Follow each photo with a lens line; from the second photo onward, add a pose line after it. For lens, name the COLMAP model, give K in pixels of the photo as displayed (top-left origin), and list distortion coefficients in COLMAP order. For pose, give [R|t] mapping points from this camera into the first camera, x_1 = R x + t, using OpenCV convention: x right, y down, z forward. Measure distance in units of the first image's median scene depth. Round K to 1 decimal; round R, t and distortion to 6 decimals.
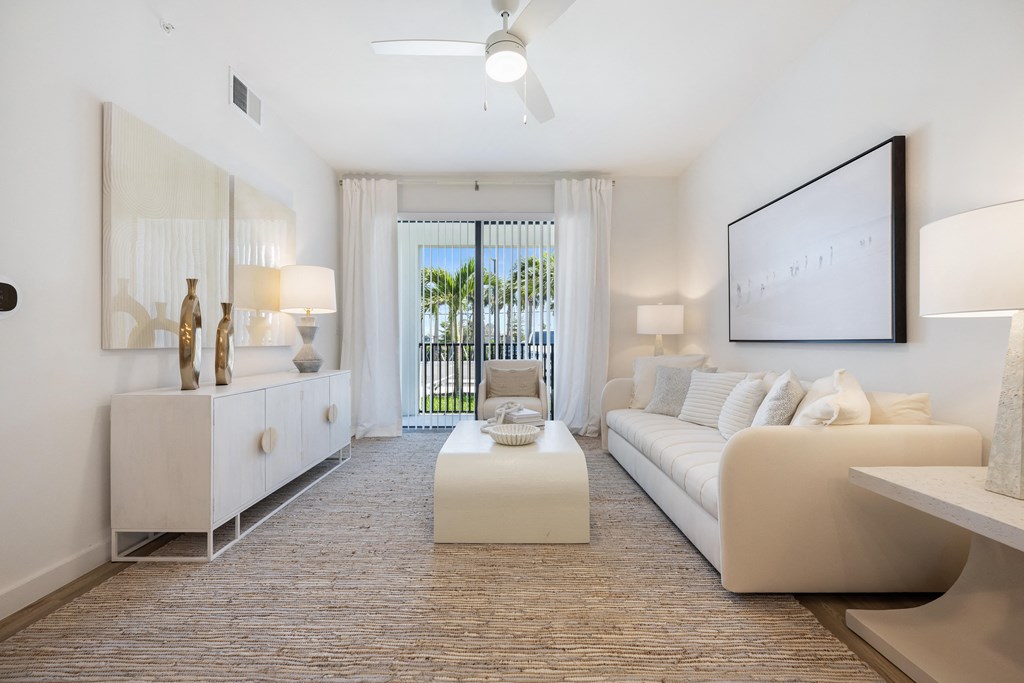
lens RADIAL K [[403.8, 0, 512.0], [0, 403.8, 341.5], [0, 0, 1]] dist [0.000268, 0.000228]
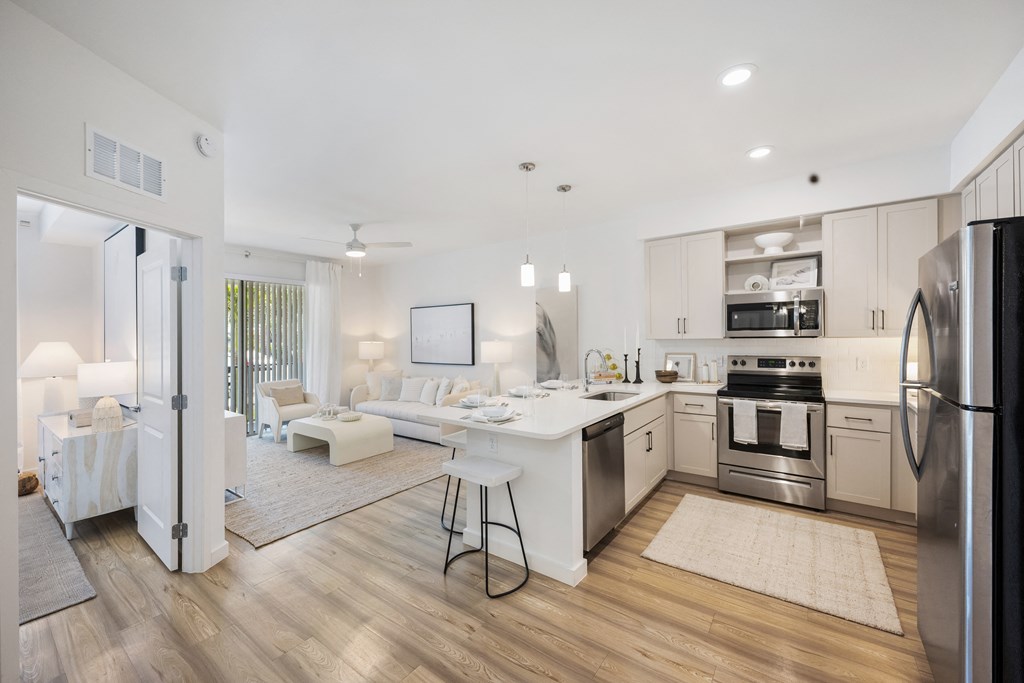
lens RADIAL K [[405.8, 0, 512.3], [0, 405.8, 338.6], [0, 0, 1]] dist [-0.000272, 0.000086]
pose [[0.592063, -0.015927, 0.805735, -1.294081], [0.014787, 0.999851, 0.008899, -0.204970], [-0.805756, 0.006645, 0.592210, -1.043679]]
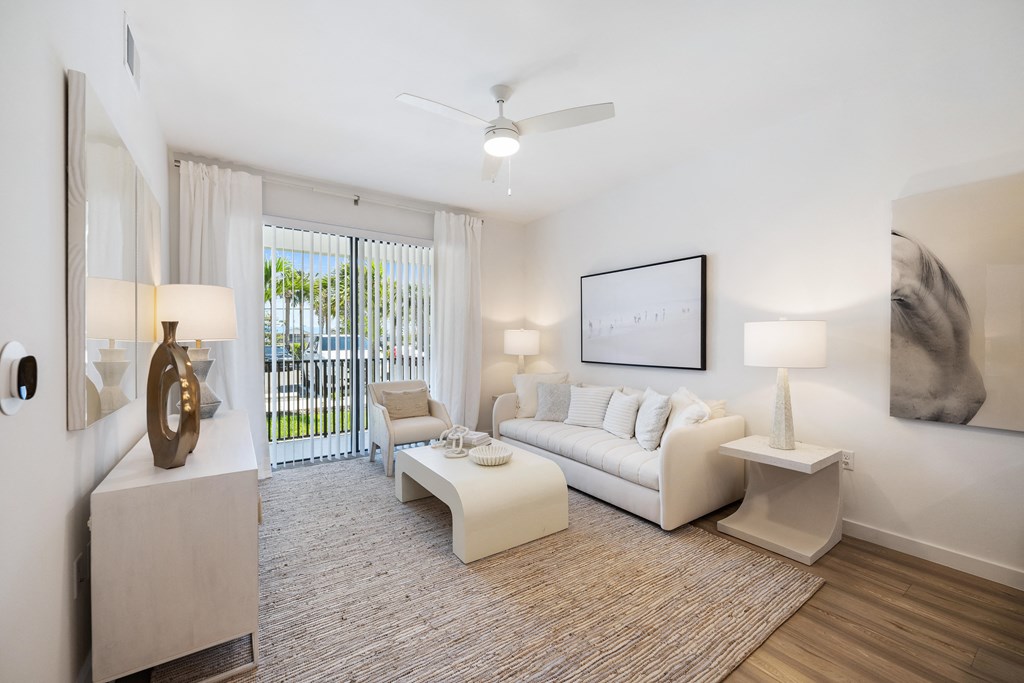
lens RADIAL K [[403.8, 0, 512.0], [0, 403.8, 341.5], [0, 0, 1]] dist [0.000268, 0.000228]
pose [[0.823852, -0.002097, 0.566801, -0.643906], [-0.001515, 0.999981, 0.005902, -0.114247], [-0.566803, -0.005721, 0.823834, 0.003582]]
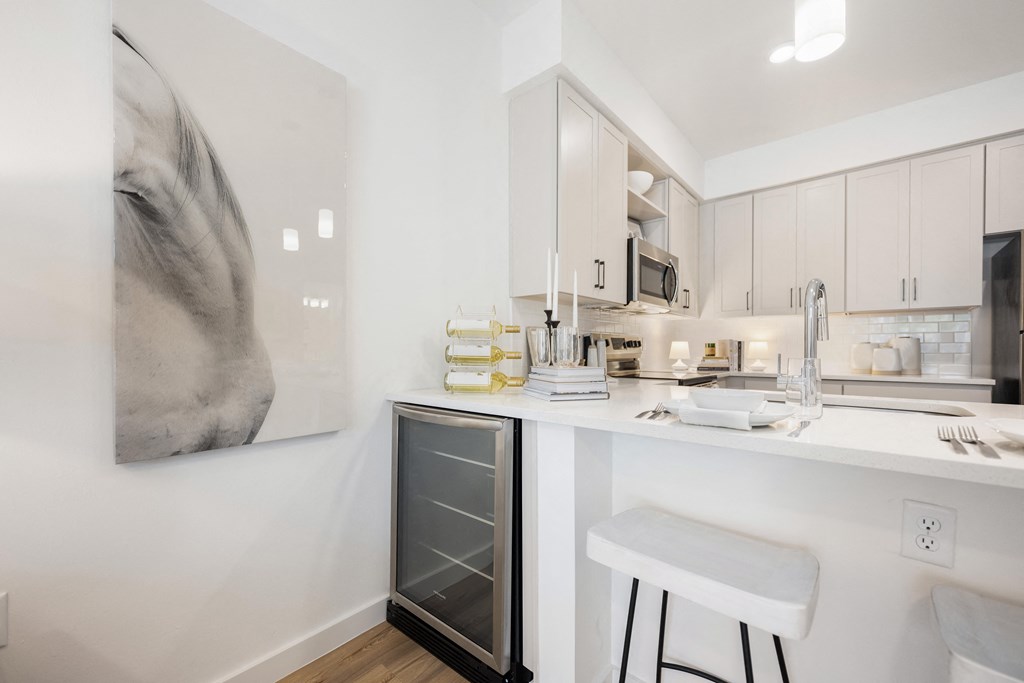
lens RADIAL K [[405.6, 0, 509.1], [0, 405.6, 354.0], [0, 0, 1]] dist [0.001681, 0.000184]
pose [[-0.750774, -0.005404, 0.660537, 0.168415], [-0.001898, 0.999980, 0.006023, -0.038154], [-0.660557, 0.003268, -0.750769, 0.372313]]
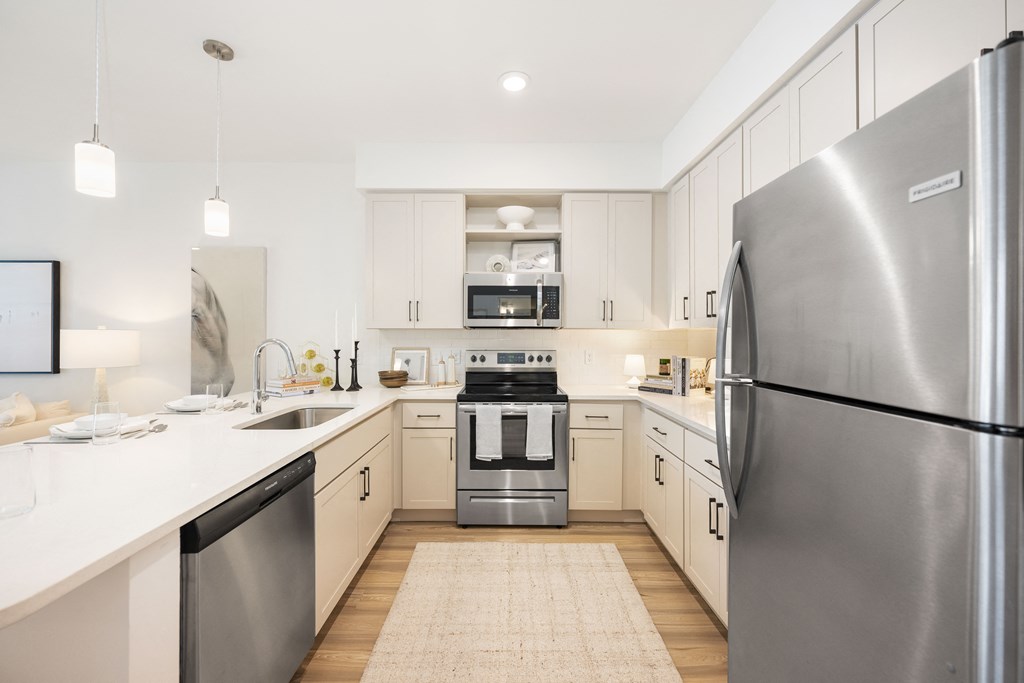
lens RADIAL K [[405.9, 0, 504.9], [0, 405.9, 334.8], [0, 0, 1]] dist [-0.000132, -0.000246]
pose [[0.007520, -0.001415, 0.999971, -0.735420], [-0.003794, 0.999992, 0.001443, -0.155927], [-0.999965, -0.003805, 0.007515, -0.893581]]
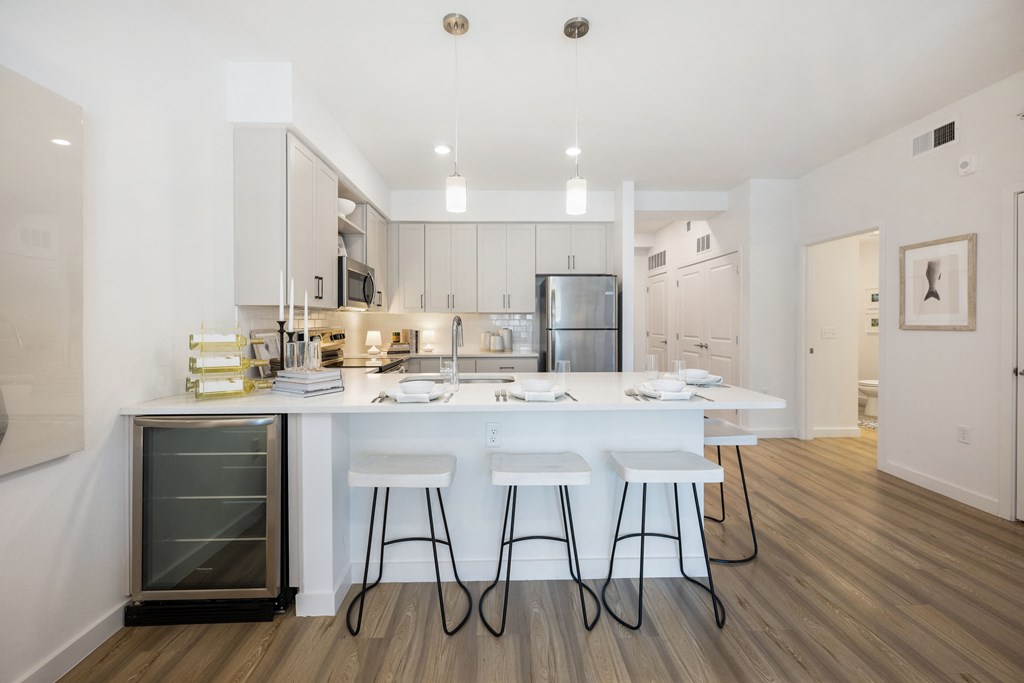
lens RADIAL K [[411.7, 0, 508.5], [0, 411.7, 322.9], [0, 0, 1]] dist [0.000312, 0.000243]
pose [[-0.999688, 0.001675, -0.024940, 0.111165], [0.001672, 0.999999, 0.000136, -0.122912], [0.024940, 0.000094, -0.999689, 0.763261]]
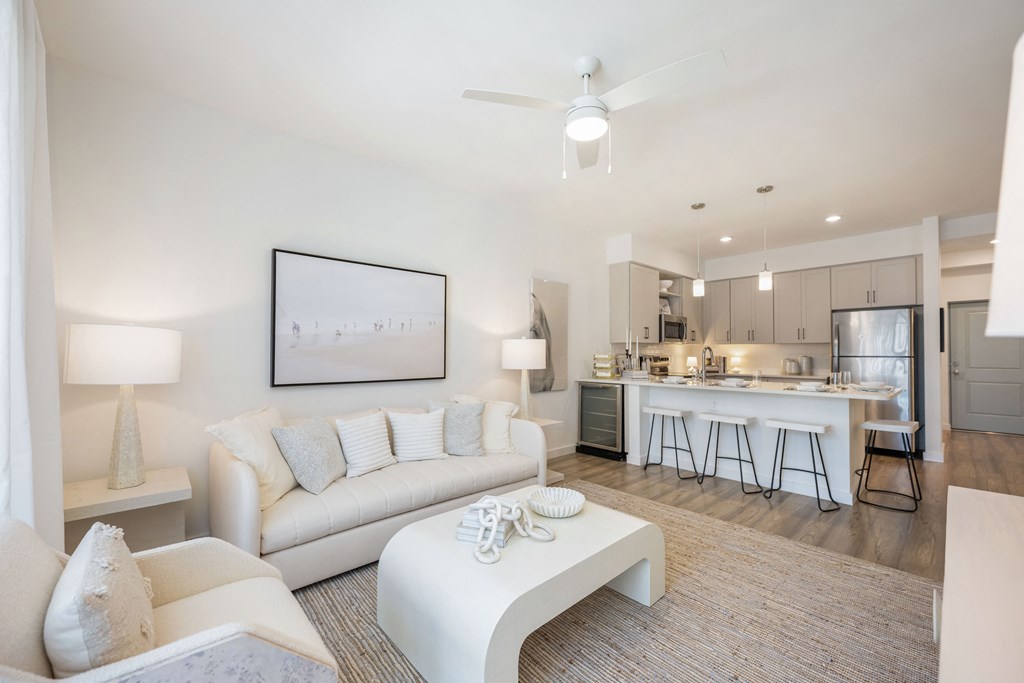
lens RADIAL K [[405.6, 0, 509.1], [0, 405.6, 354.0], [0, 0, 1]] dist [0.001681, 0.000184]
pose [[-0.671062, -0.003111, 0.741395, -0.621678], [-0.002535, 0.999995, 0.001902, -0.105605], [-0.741397, -0.000603, -0.671066, 1.778281]]
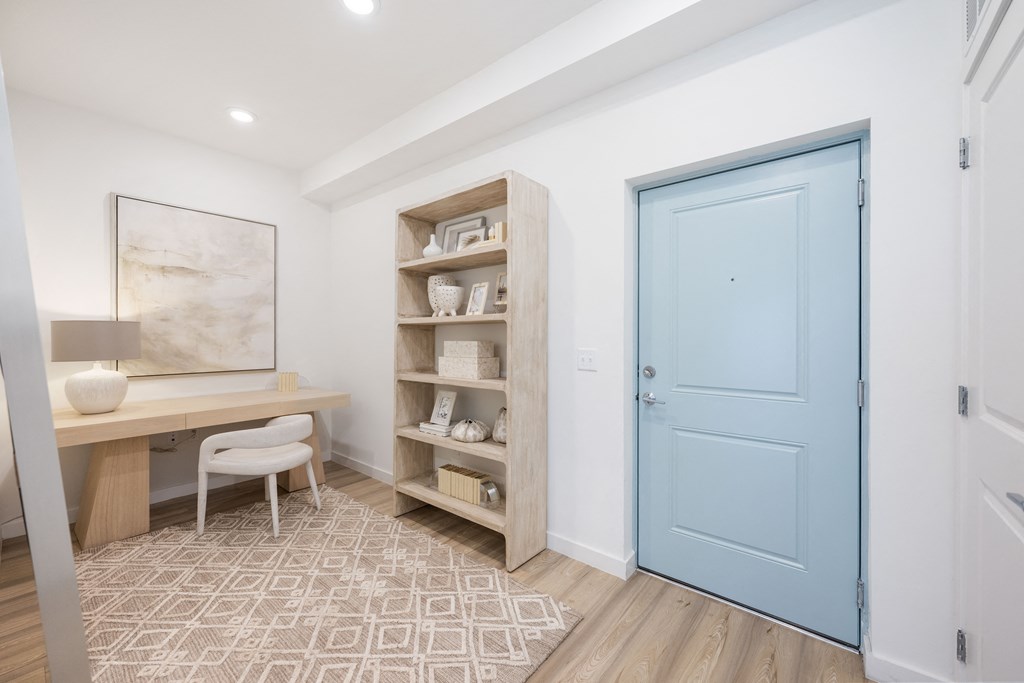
lens RADIAL K [[403.8, 0, 512.0], [0, 403.8, 341.5], [0, 0, 1]] dist [0.000268, 0.000228]
pose [[-0.769925, -0.003704, 0.638124, -0.979636], [0.001902, 0.999965, 0.008100, -0.119123], [-0.638132, 0.007450, -0.769891, -1.719221]]
